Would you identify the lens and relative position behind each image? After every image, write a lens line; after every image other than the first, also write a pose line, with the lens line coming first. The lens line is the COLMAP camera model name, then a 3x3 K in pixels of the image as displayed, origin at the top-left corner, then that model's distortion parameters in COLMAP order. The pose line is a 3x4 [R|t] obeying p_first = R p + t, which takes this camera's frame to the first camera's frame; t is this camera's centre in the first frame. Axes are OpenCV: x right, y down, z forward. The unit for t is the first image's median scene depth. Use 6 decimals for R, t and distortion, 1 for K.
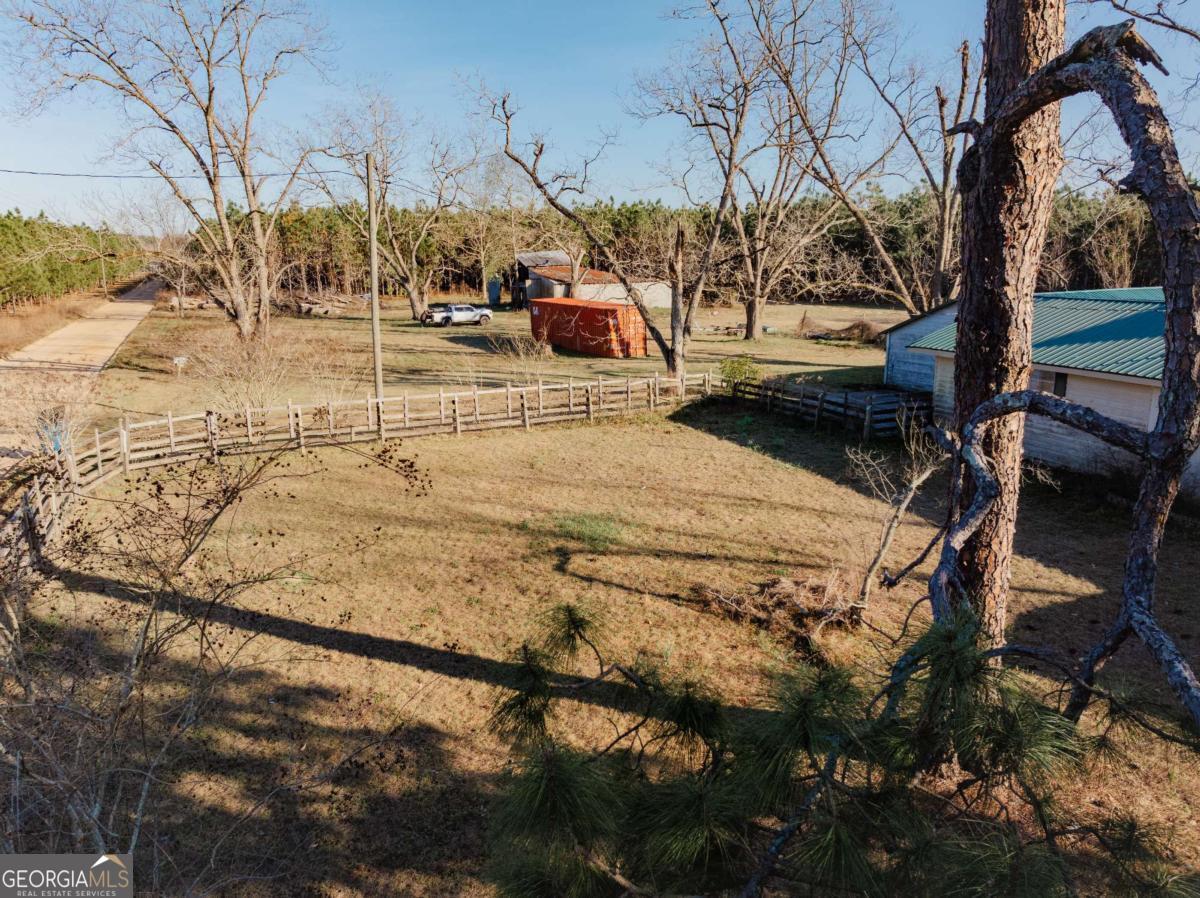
lens RADIAL K [[837.4, 0, 600.6], [0, 837.4, 446.3], [0, 0, 1]] dist [-0.048644, 0.017337]
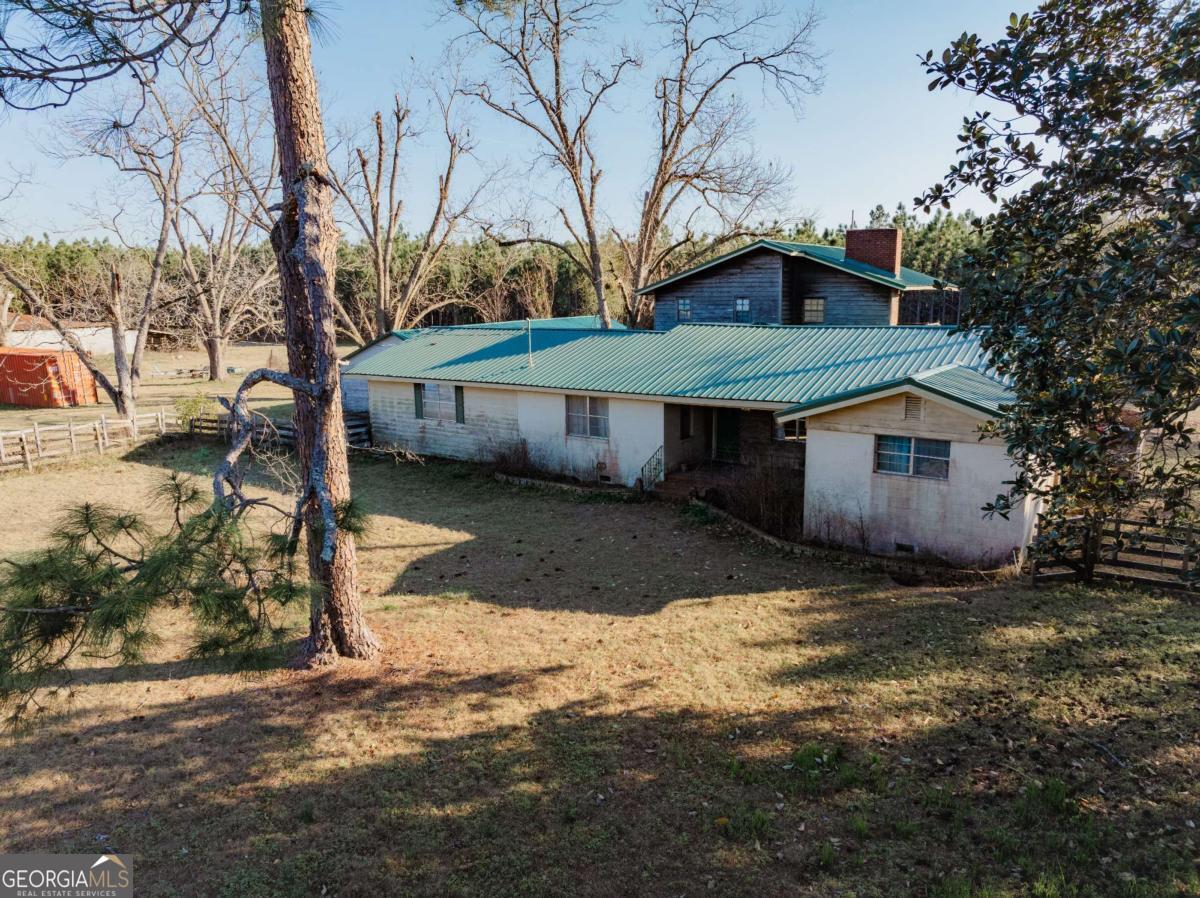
lens RADIAL K [[837.4, 0, 600.6], [0, 837.4, 446.3], [0, 0, 1]] dist [-0.048644, 0.017337]
pose [[0.831528, -0.097201, 0.546912, 0.017346], [0.123169, 0.992326, -0.010903, 0.027757], [-0.541655, 0.076428, 0.837119, -0.117186]]
